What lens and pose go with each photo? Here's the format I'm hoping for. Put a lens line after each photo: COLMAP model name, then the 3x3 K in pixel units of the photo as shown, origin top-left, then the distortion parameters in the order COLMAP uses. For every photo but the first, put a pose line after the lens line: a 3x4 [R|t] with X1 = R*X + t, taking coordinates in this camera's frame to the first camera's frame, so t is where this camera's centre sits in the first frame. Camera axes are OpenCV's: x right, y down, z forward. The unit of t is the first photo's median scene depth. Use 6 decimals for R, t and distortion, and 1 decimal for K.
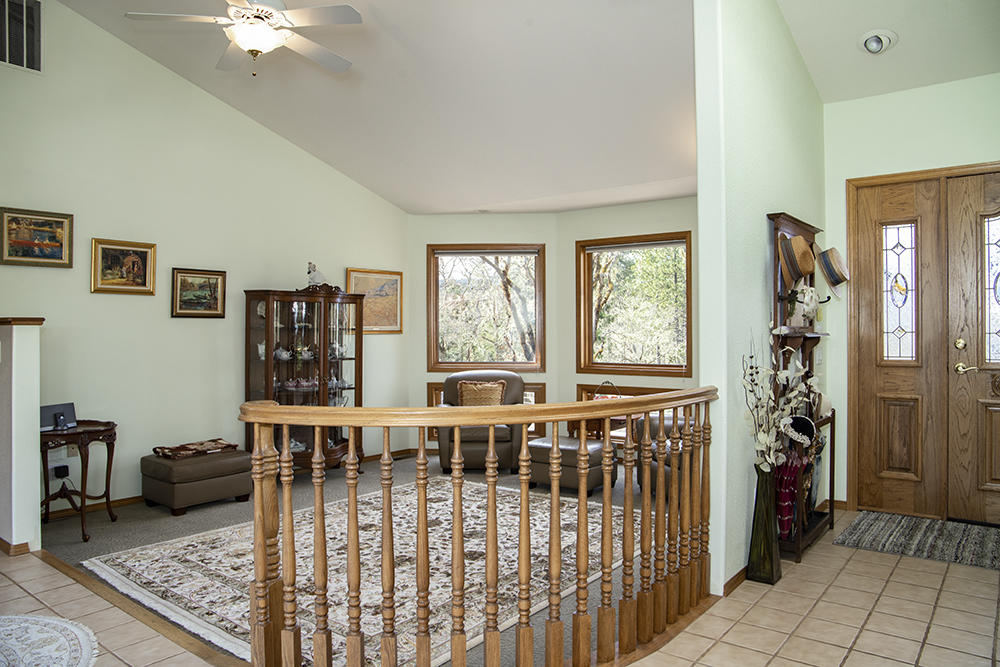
lens RADIAL K [[686.8, 0, 500.0], [0, 686.8, 333.5], [0, 0, 1]] dist [-0.131695, 0.085936]
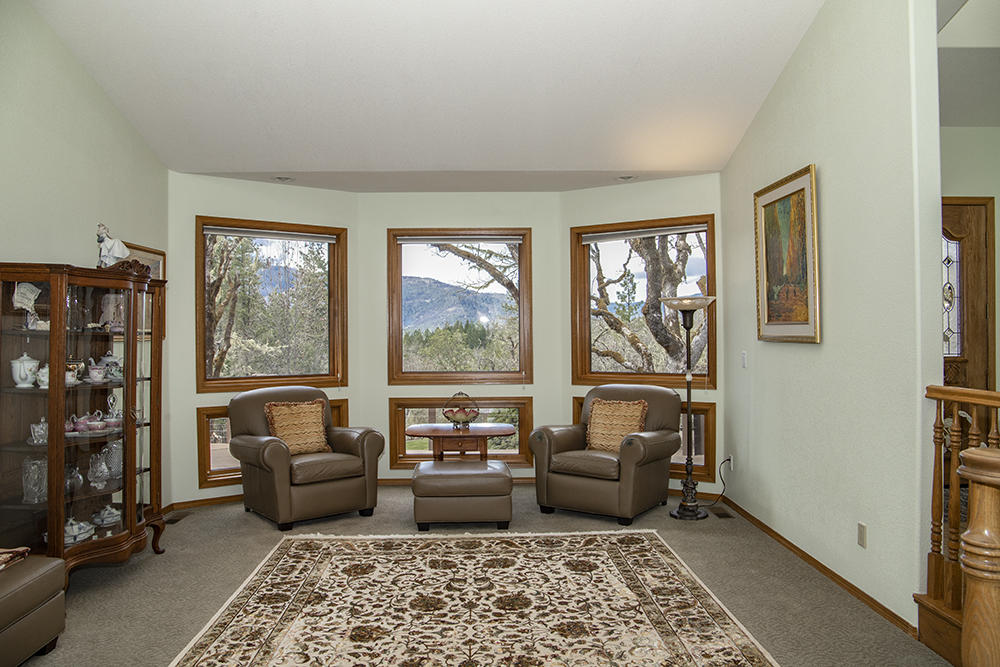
lens RADIAL K [[686.8, 0, 500.0], [0, 686.8, 333.5], [0, 0, 1]] dist [-0.131695, 0.085936]
pose [[0.763403, -0.002197, 0.645919, -0.651879], [0.008142, 0.999947, -0.006222, 0.001569], [-0.645871, 0.010009, 0.763381, 0.533638]]
